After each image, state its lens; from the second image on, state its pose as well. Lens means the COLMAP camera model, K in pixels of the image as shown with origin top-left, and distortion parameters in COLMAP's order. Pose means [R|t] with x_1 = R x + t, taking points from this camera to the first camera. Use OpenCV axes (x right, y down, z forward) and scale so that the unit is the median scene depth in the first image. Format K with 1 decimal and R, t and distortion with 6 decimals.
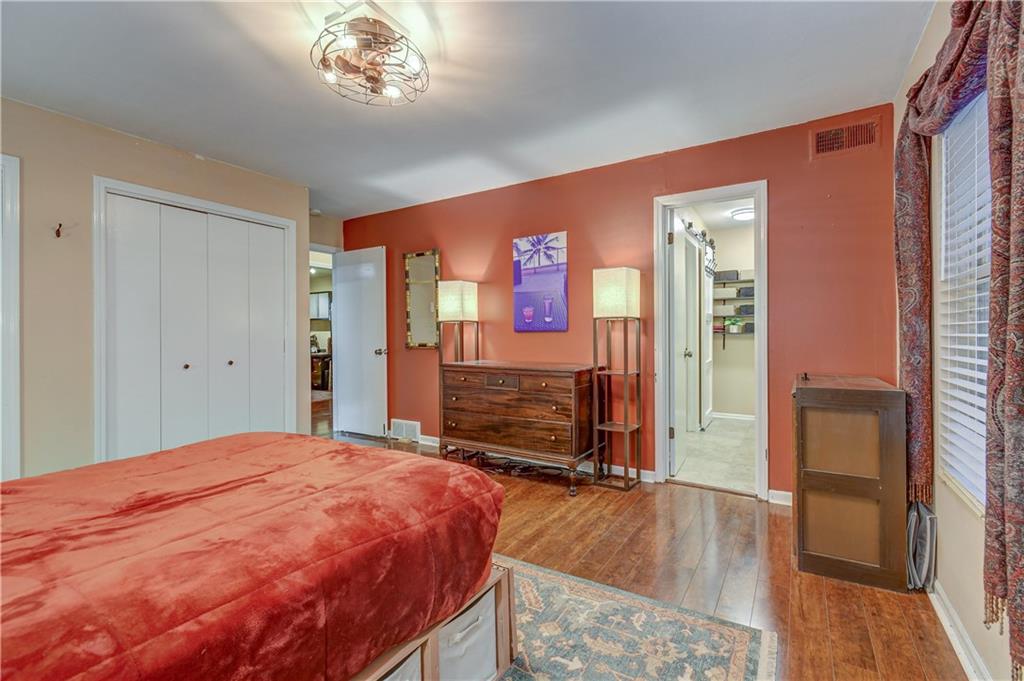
lens RADIAL K [[459.2, 0, 509.3], [0, 459.2, 339.9], [0, 0, 1]] dist [0.004492, -0.002099]
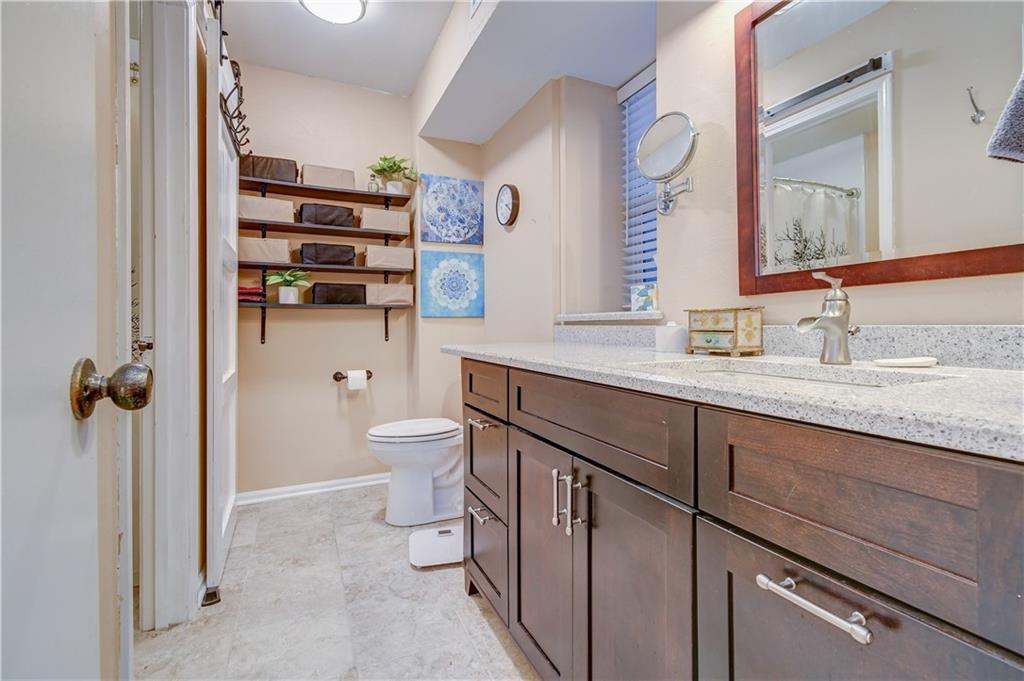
lens RADIAL K [[459.2, 0, 510.6], [0, 459.2, 331.1], [0, 0, 1]] dist [0.004492, -0.002099]
pose [[0.557410, -0.002210, 0.830235, 0.241924], [0.004846, 0.999988, -0.000592, 0.011309], [-0.830223, 0.004353, 0.557414, 0.577637]]
